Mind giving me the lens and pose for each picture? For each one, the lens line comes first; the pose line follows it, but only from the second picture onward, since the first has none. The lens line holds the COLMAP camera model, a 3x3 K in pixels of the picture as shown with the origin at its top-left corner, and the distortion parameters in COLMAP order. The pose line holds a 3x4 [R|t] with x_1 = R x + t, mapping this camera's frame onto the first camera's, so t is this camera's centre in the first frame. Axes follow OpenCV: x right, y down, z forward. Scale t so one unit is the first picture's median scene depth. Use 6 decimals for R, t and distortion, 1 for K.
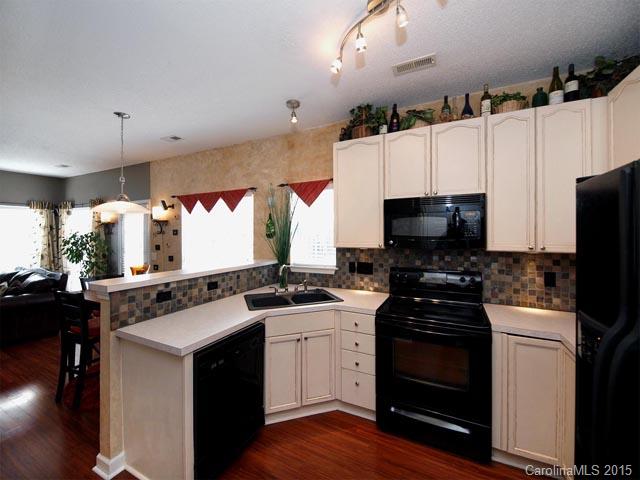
lens RADIAL K [[265.3, 0, 322.6], [0, 265.3, 237.4], [0, 0, 1]] dist [-0.001852, -0.002008]
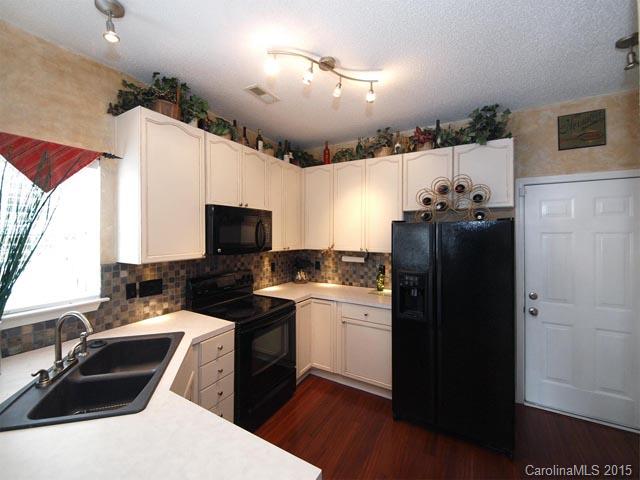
lens RADIAL K [[265.3, 0, 317.0], [0, 265.3, 234.4], [0, 0, 1]] dist [-0.001852, -0.002008]
pose [[0.067464, -0.006105, 0.997703, -0.562461], [0.006600, 0.999962, 0.005672, -0.036452], [-0.997700, 0.006202, 0.067501, 0.488964]]
